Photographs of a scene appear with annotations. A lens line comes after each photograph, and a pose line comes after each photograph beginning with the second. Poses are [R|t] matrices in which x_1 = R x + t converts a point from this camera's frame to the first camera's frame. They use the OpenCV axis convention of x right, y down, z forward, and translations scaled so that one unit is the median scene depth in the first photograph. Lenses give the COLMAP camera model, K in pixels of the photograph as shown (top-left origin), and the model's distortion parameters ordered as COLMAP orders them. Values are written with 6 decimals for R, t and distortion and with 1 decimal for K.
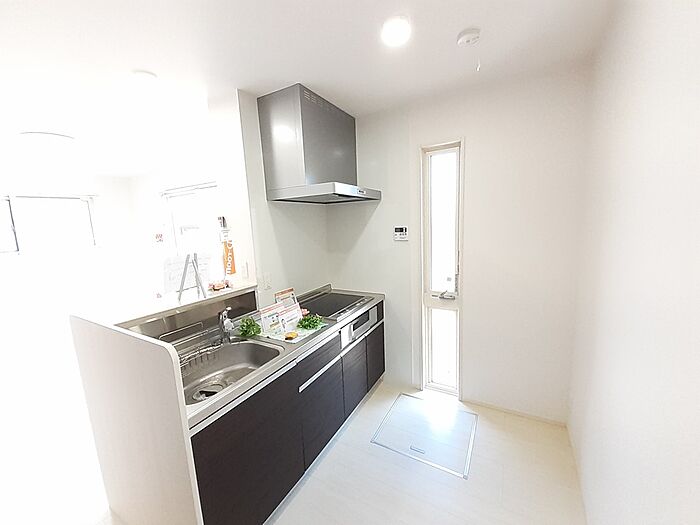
lens RADIAL K [[278.6, 0, 349.3], [0, 278.6, 261.4], [0, 0, 1]] dist [-0.002366, -0.002029]
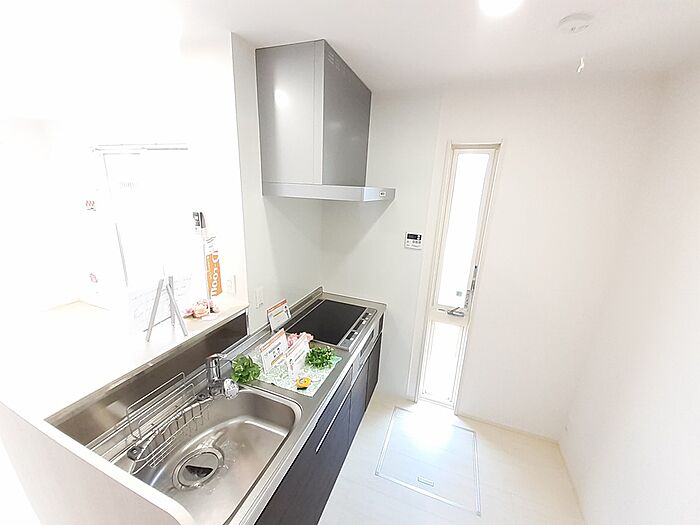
lens RADIAL K [[278.6, 0, 349.1], [0, 278.6, 263.2], [0, 0, 1]] dist [-0.002366, -0.002029]
pose [[0.985078, 0.043103, 0.166624, -0.189463], [-0.064440, 0.990081, 0.124848, -0.151453], [-0.159590, -0.133722, 0.978085, 0.200101]]
